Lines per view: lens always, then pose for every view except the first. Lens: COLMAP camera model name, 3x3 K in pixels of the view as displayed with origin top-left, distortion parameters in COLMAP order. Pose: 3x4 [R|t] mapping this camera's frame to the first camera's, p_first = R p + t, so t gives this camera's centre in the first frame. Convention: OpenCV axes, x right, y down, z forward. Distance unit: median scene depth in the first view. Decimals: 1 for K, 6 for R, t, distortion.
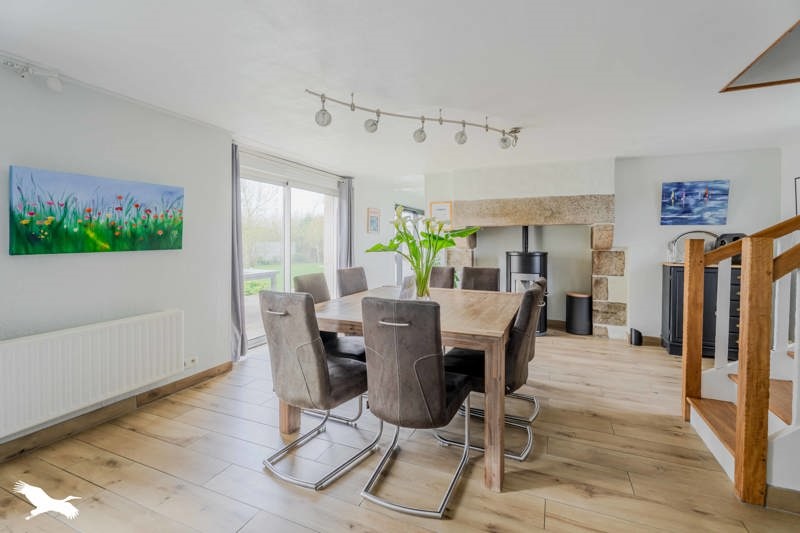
lens RADIAL K [[360.0, 0, 401.6], [0, 360.0, 252.0], [0, 0, 1]] dist [-0.000489, -0.000071]
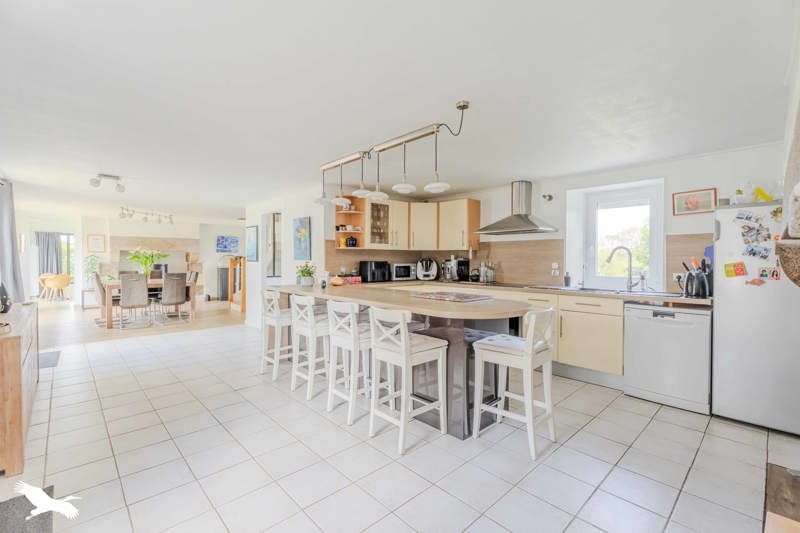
lens RADIAL K [[360.0, 0, 401.6], [0, 360.0, 252.0], [0, 0, 1]] dist [-0.000489, -0.000071]
pose [[0.385012, 0.017158, 0.922752, -1.116841], [0.016088, 0.999550, -0.025298, 0.006552], [-0.922771, 0.024585, 0.384563, -1.174507]]
